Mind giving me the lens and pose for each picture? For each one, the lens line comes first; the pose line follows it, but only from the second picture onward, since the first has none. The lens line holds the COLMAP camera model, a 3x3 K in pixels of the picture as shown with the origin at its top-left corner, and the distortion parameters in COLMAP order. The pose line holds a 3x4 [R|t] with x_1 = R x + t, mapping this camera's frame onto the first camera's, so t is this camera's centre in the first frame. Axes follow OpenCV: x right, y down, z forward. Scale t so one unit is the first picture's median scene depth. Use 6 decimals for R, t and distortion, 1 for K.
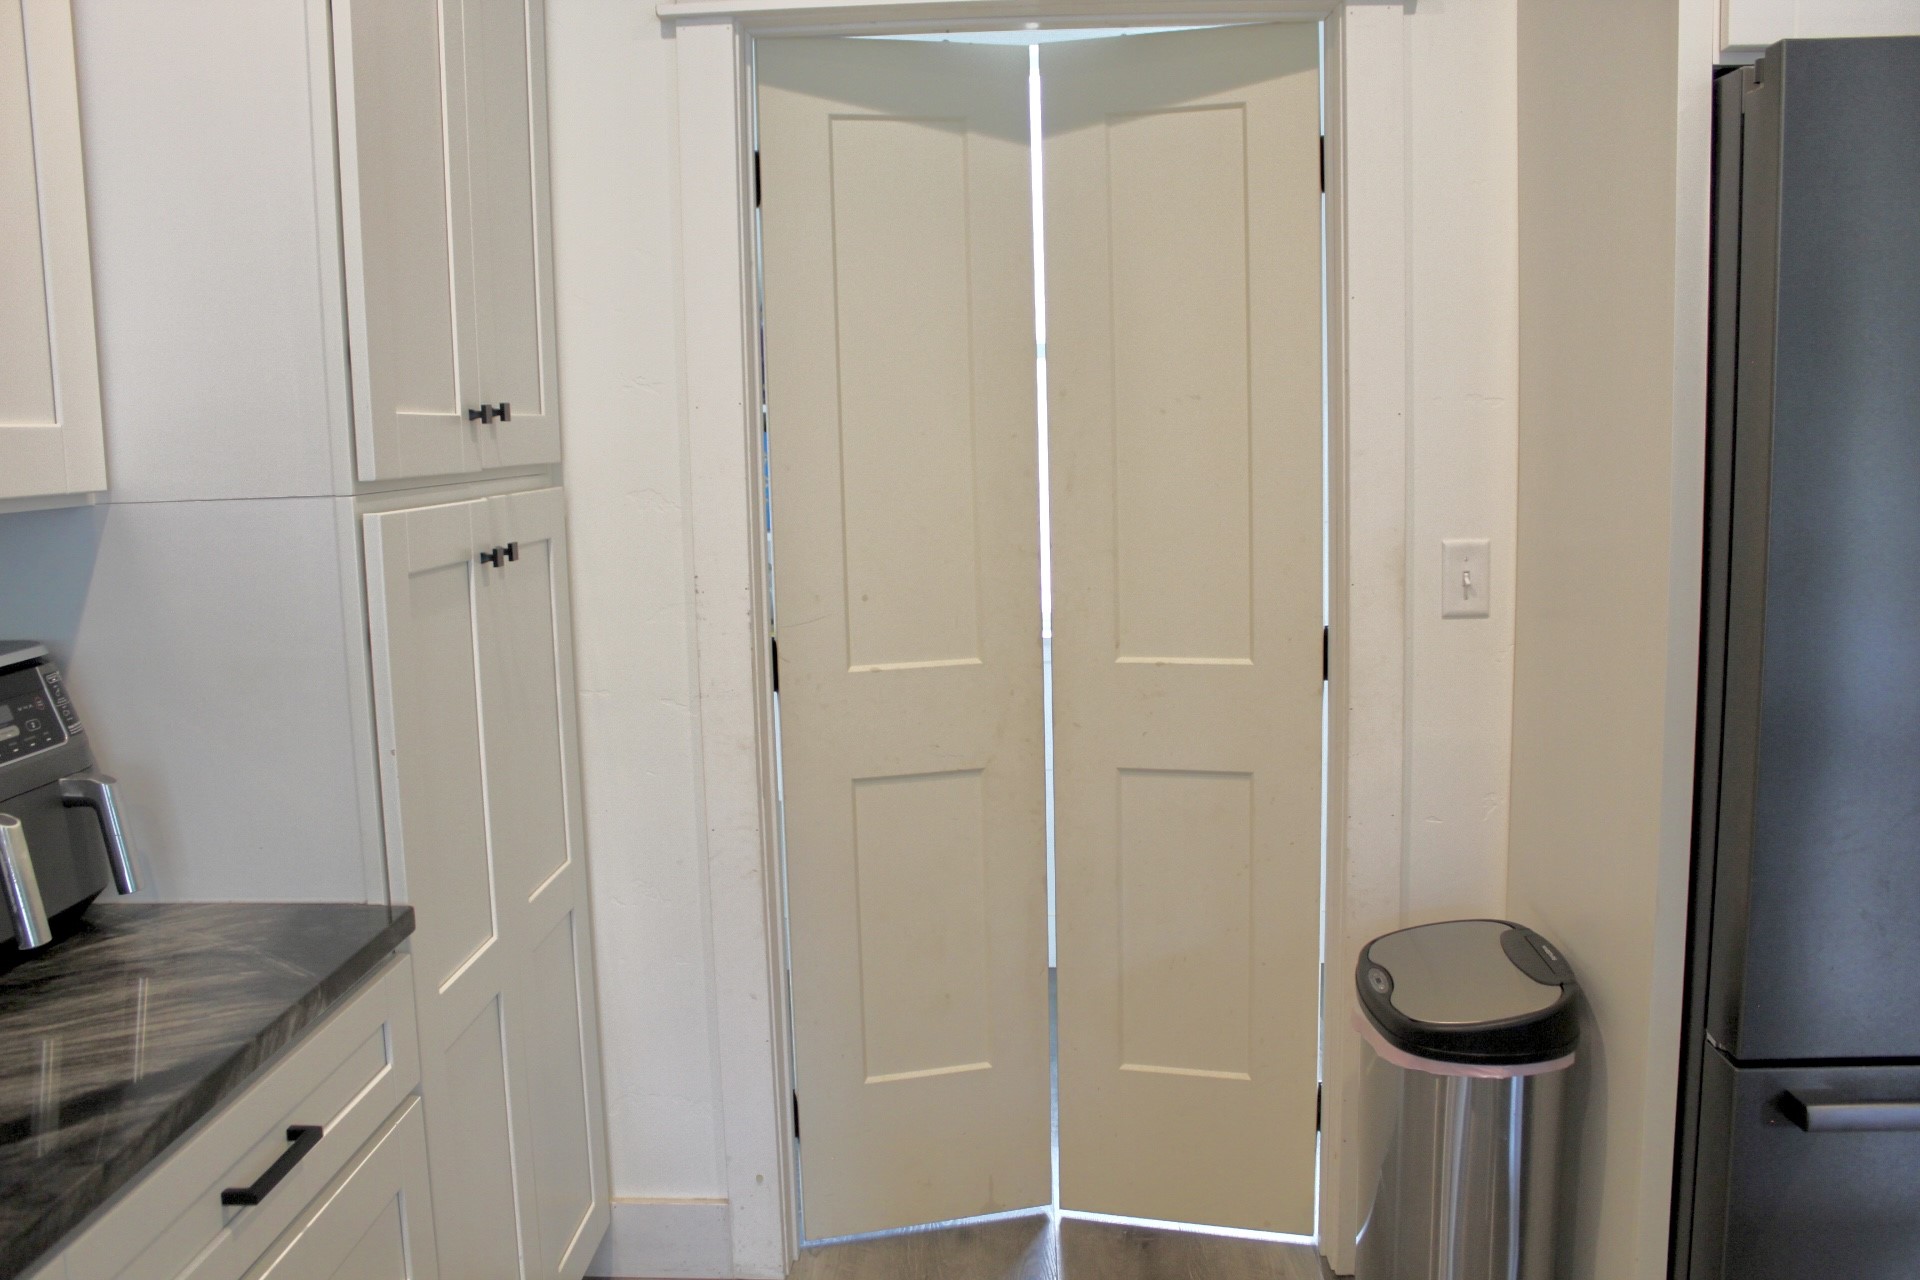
lens RADIAL K [[1590.1, 0, 960.0], [0, 1590.1, 640.0], [0, 0, 1]] dist [-0.182457, 0.147007]
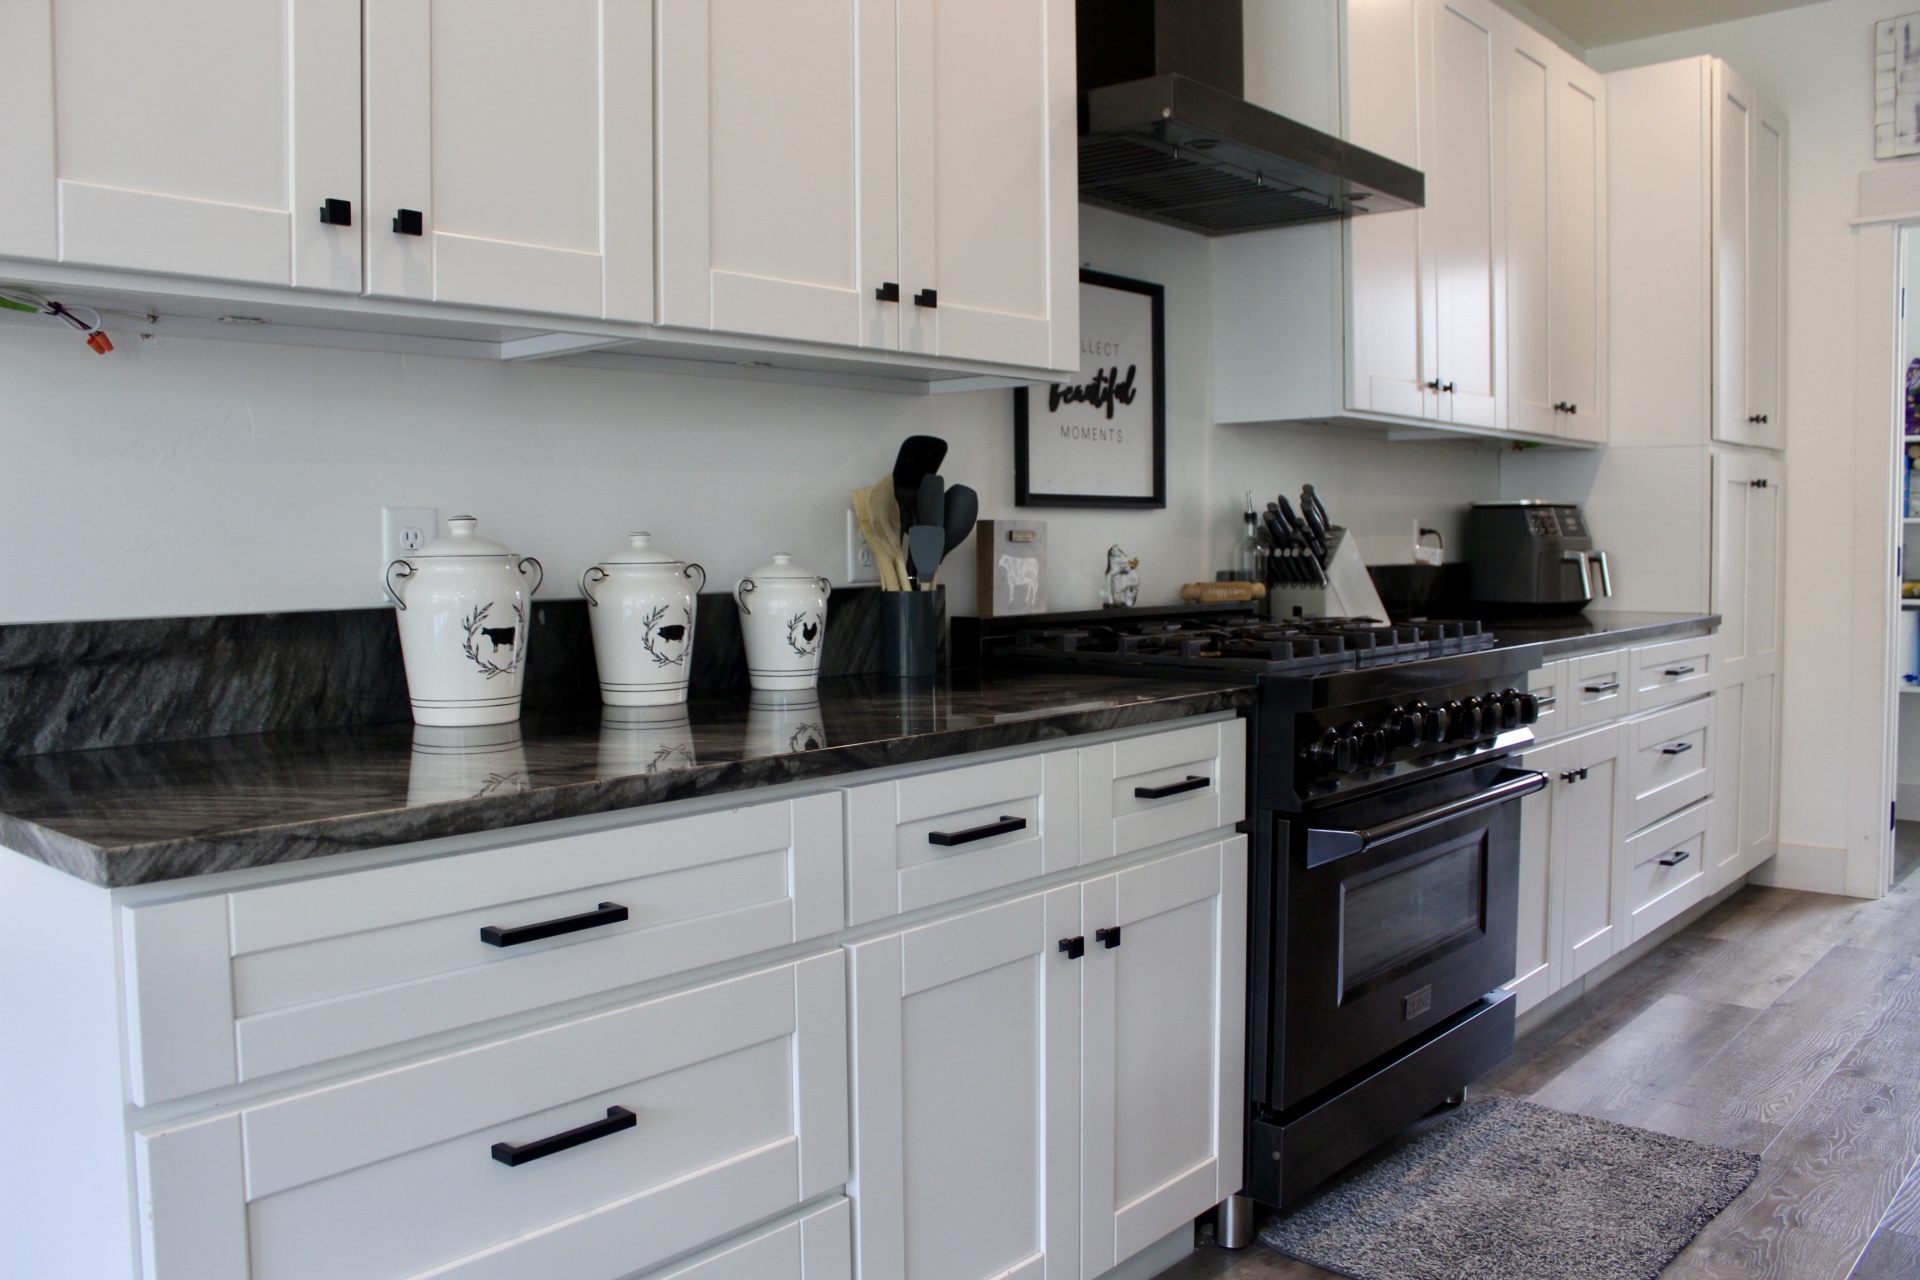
lens RADIAL K [[1590.1, 0, 960.0], [0, 1590.1, 640.0], [0, 0, 1]] dist [-0.182457, 0.147007]
pose [[0.767862, 0.058739, -0.637916, 0.218353], [-0.094417, 0.995290, -0.022003, 0.313250], [0.633619, 0.077125, 0.769791, -1.319427]]
